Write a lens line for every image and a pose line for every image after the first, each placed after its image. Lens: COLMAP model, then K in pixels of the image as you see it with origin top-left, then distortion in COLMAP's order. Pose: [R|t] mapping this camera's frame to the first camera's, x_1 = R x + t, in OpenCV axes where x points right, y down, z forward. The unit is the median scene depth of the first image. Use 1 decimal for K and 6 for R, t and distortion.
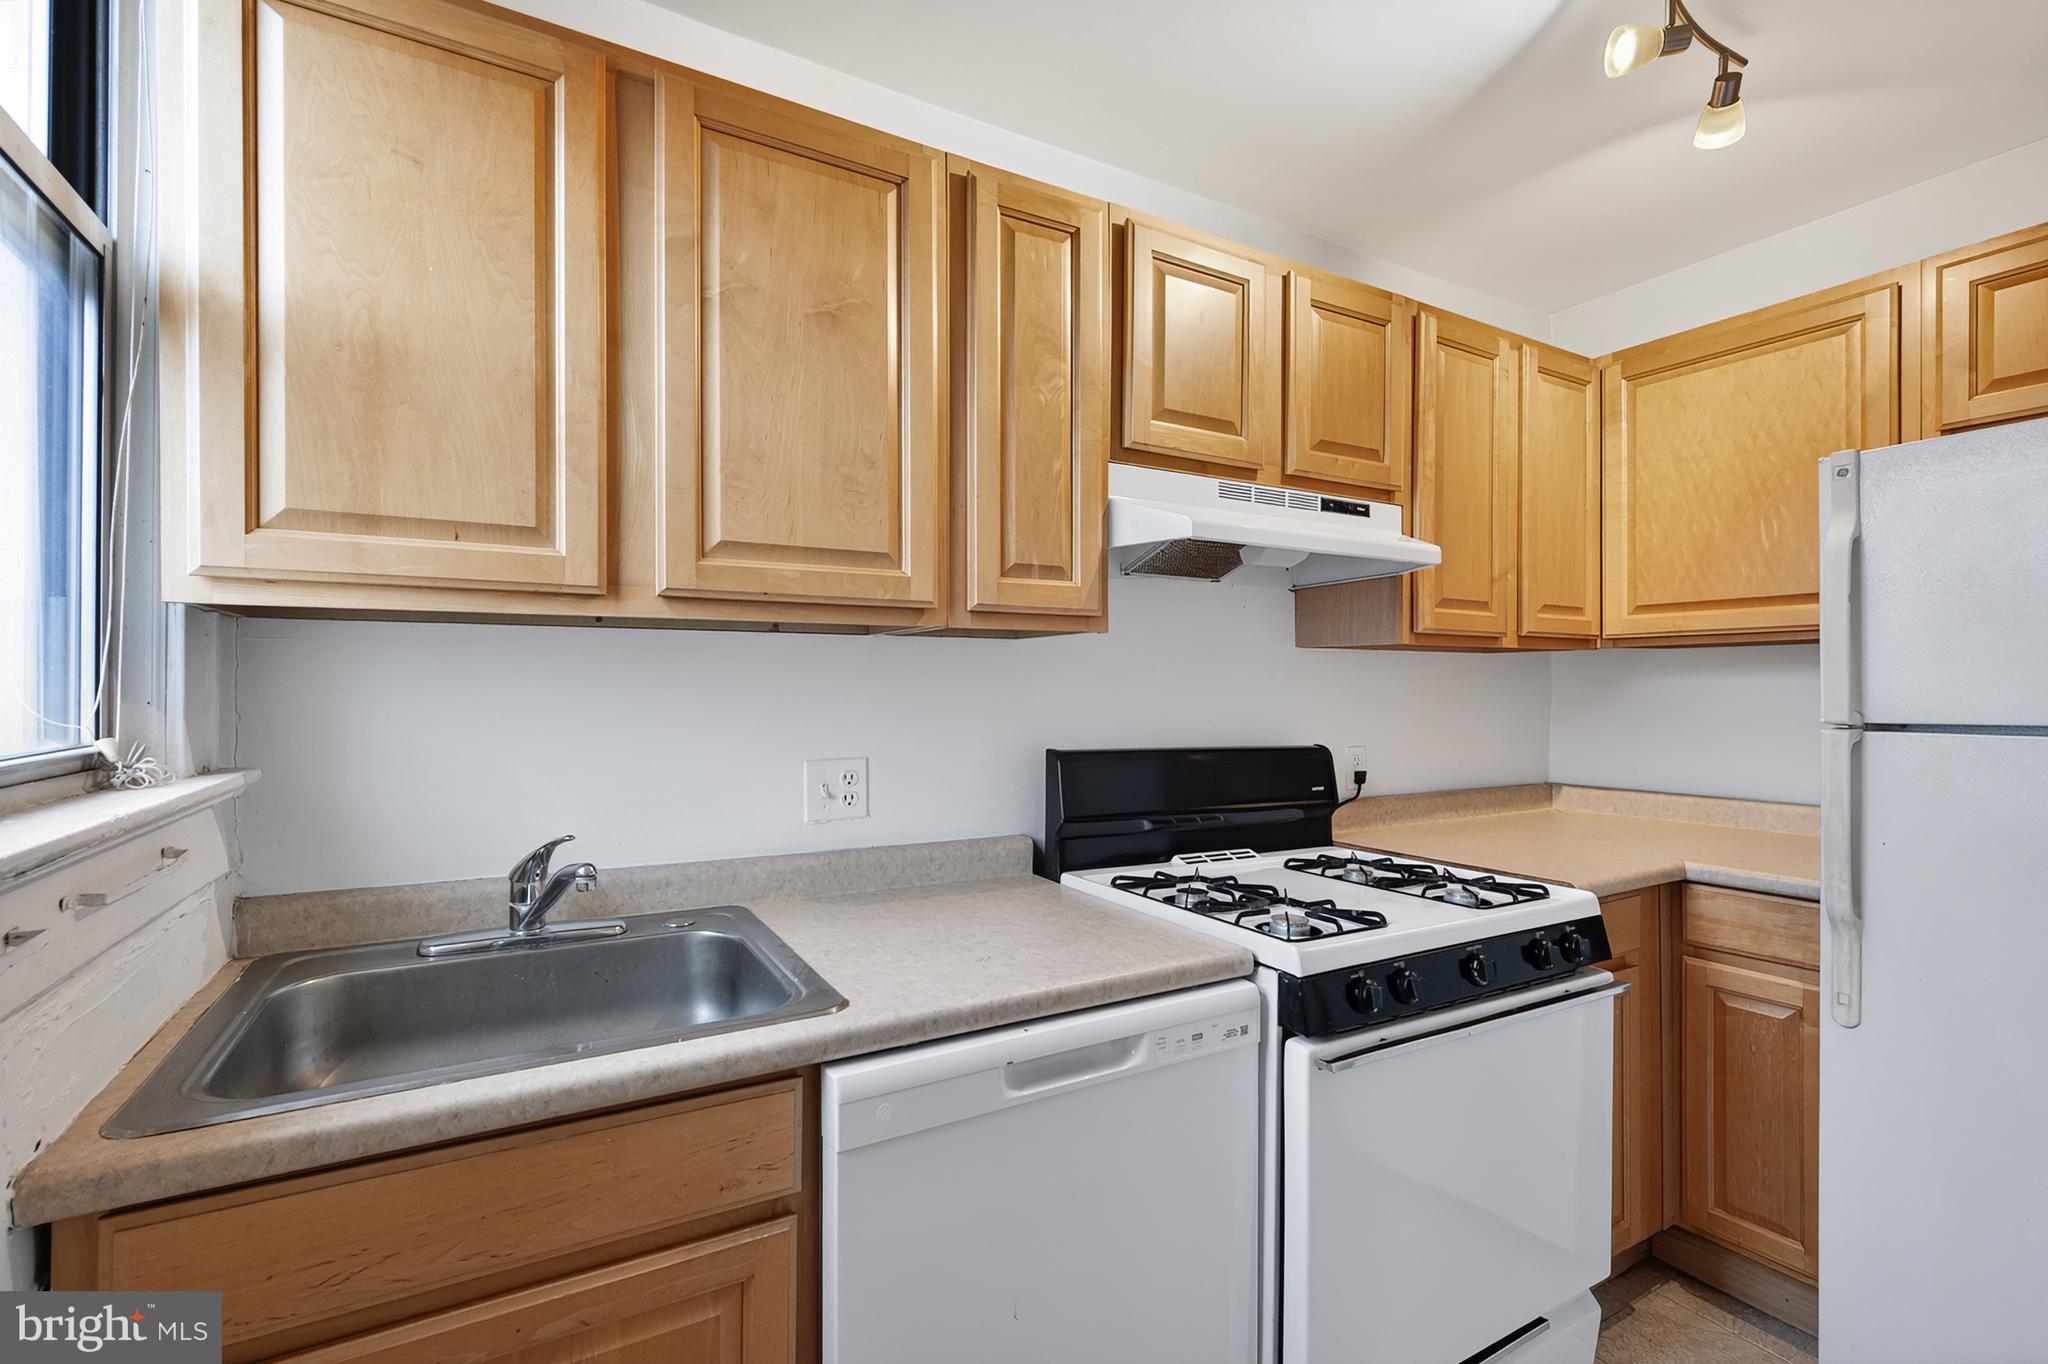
lens RADIAL K [[863.8, 0, 1035.7], [0, 863.8, 688.5], [0, 0, 1]] dist [-0.000379, -0.000009]
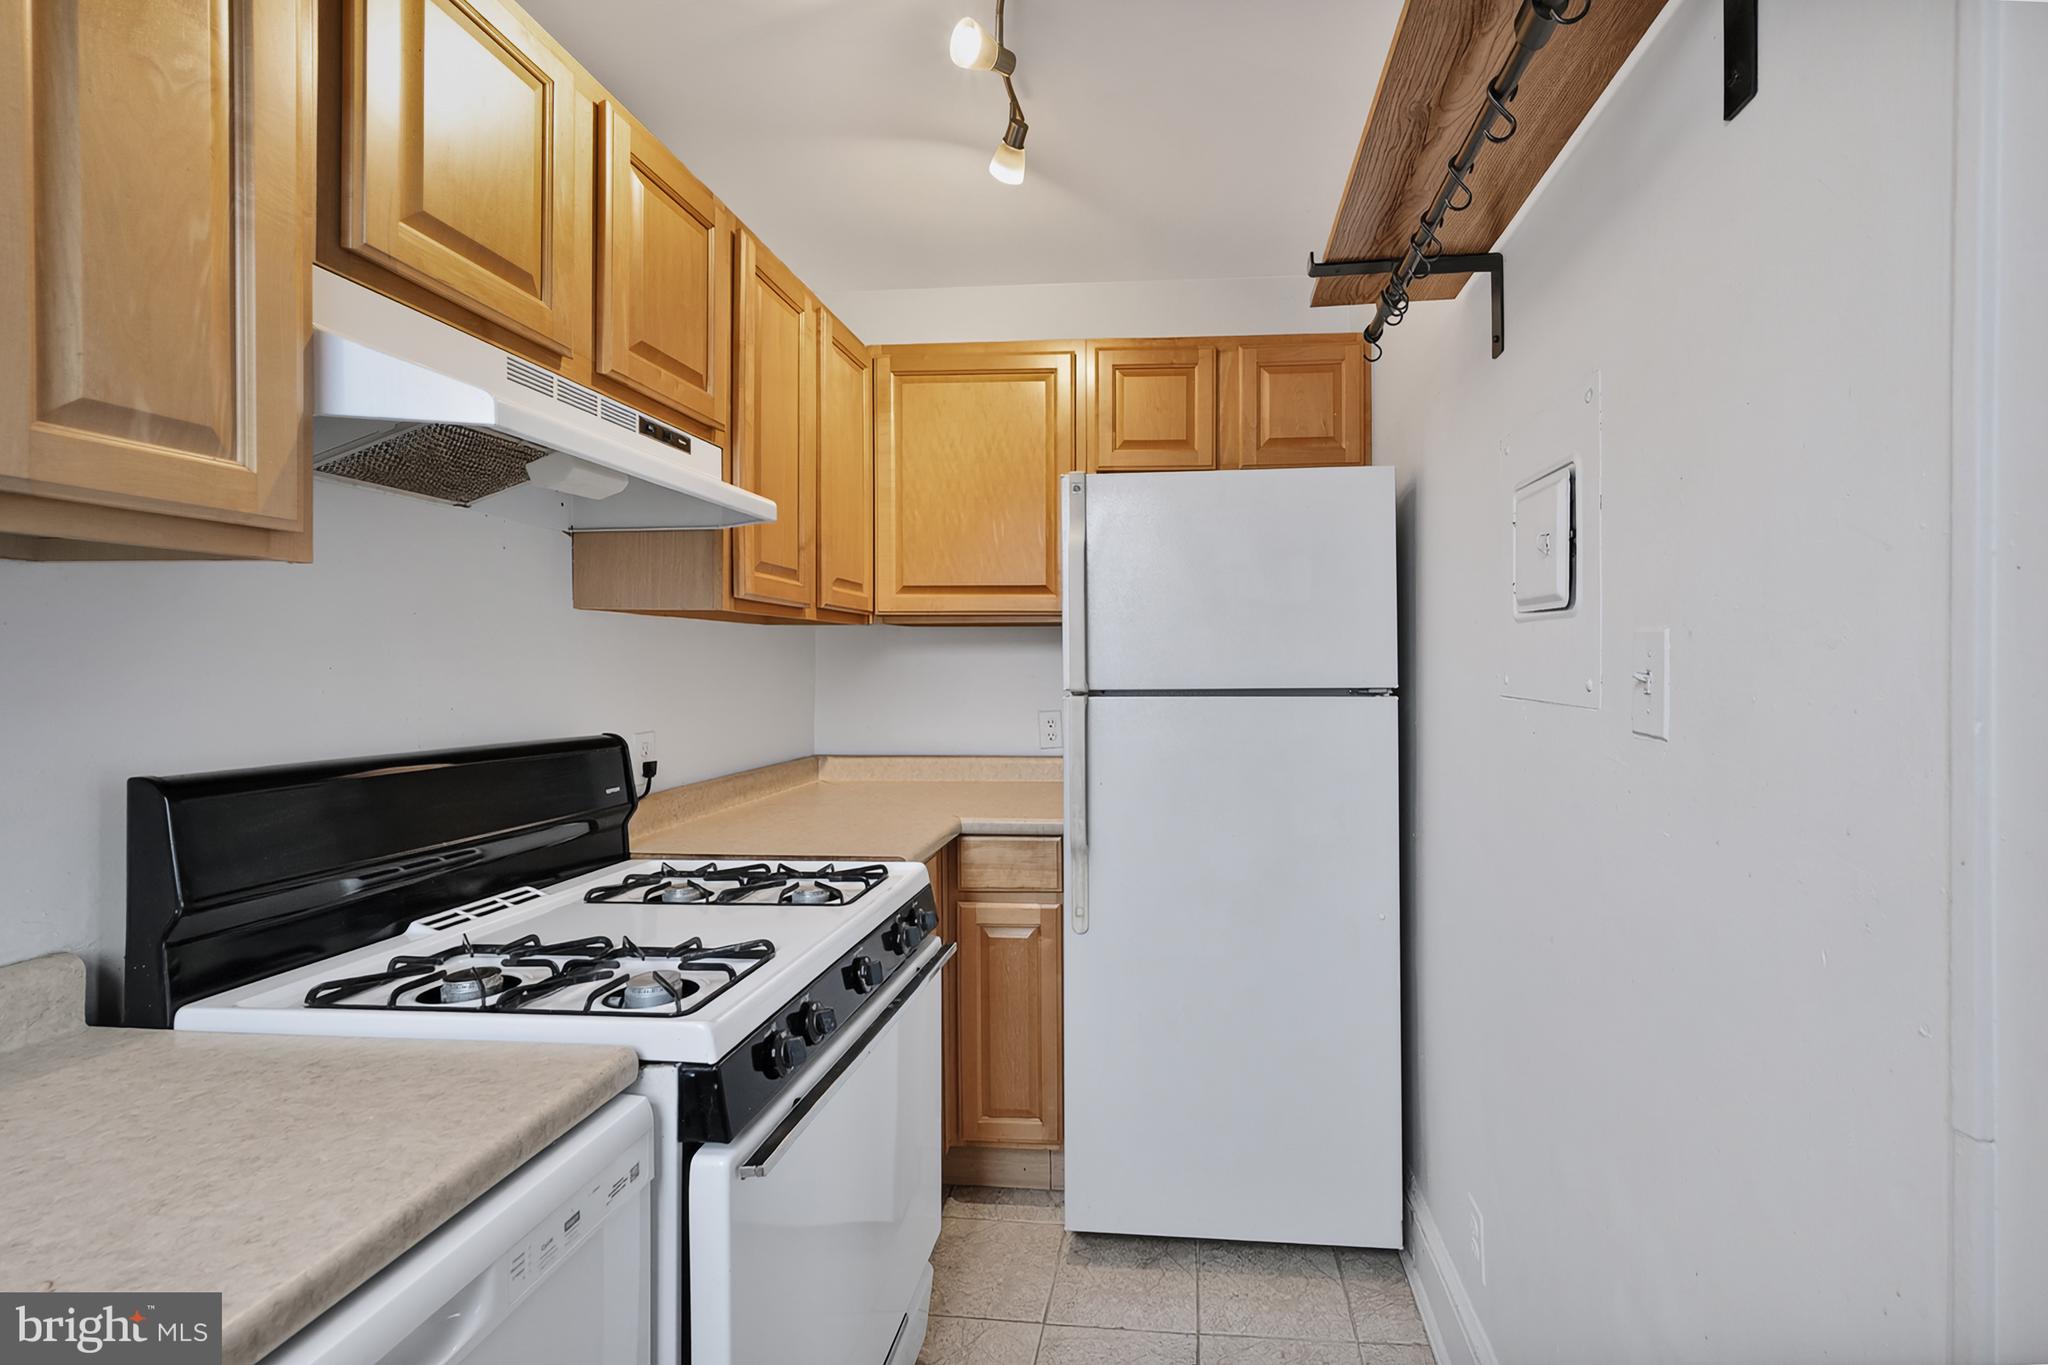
lens RADIAL K [[844.9, 0, 999.0], [0, 844.9, 665.3], [0, 0, 1]] dist [0.000855, -0.000400]
pose [[0.598038, -0.002598, 0.801464, -0.088325], [-0.001529, 0.999989, 0.004382, -0.000868], [-0.801466, -0.003846, 0.598027, 0.296538]]
